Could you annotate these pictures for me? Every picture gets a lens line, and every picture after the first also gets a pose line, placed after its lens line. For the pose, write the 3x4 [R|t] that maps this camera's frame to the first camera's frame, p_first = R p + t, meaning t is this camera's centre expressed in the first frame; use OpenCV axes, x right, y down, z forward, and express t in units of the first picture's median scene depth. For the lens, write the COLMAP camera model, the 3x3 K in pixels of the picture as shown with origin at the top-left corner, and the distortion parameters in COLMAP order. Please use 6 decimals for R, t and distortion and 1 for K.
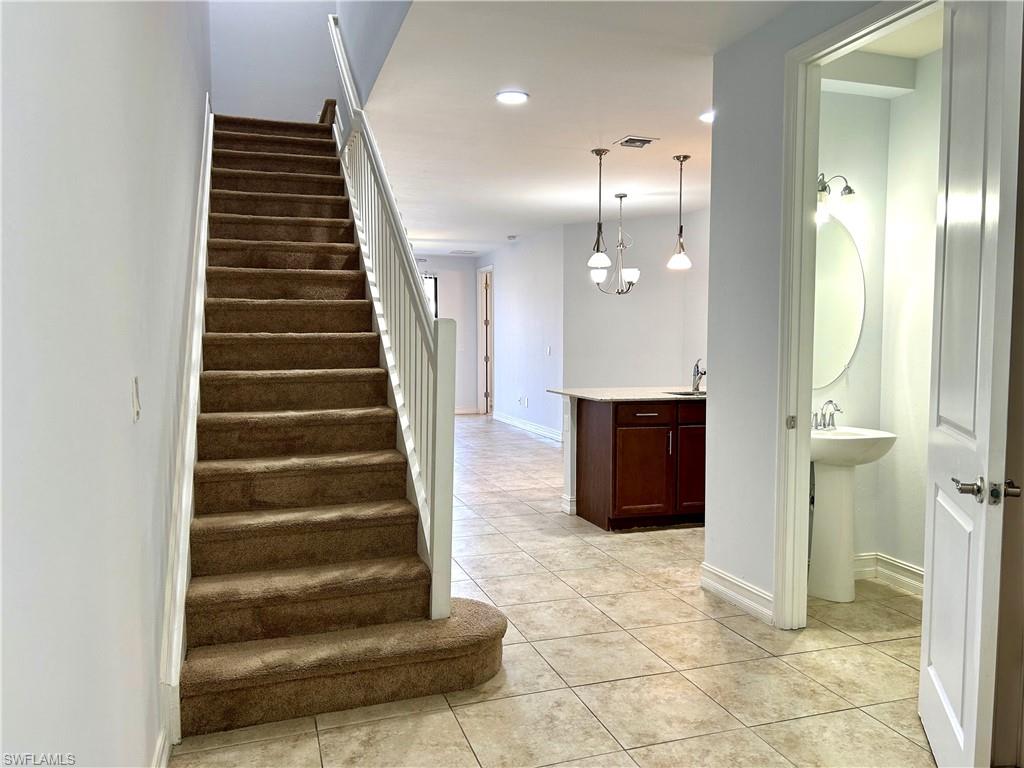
lens RADIAL K [[770.4, 0, 518.9], [0, 770.4, 381.5], [0, 0, 1]] dist [0.002811, -0.017963]
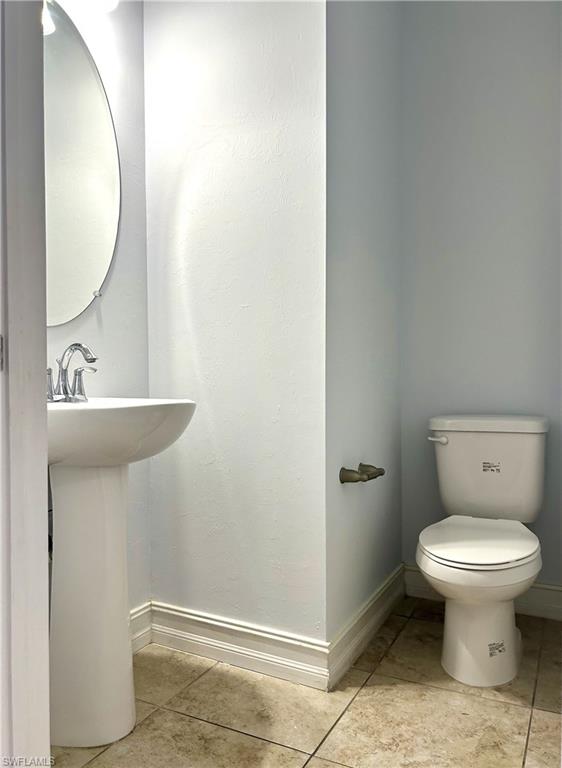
lens RADIAL K [[577.8, 0, 281.0], [0, 577.8, 381.6], [0, 0, 1]] dist [0.002811, -0.017963]
pose [[0.715223, -0.008257, 0.698848, 0.228363], [0.042989, 0.998557, -0.032199, 0.068086], [-0.697573, 0.053072, 0.714546, 0.620365]]
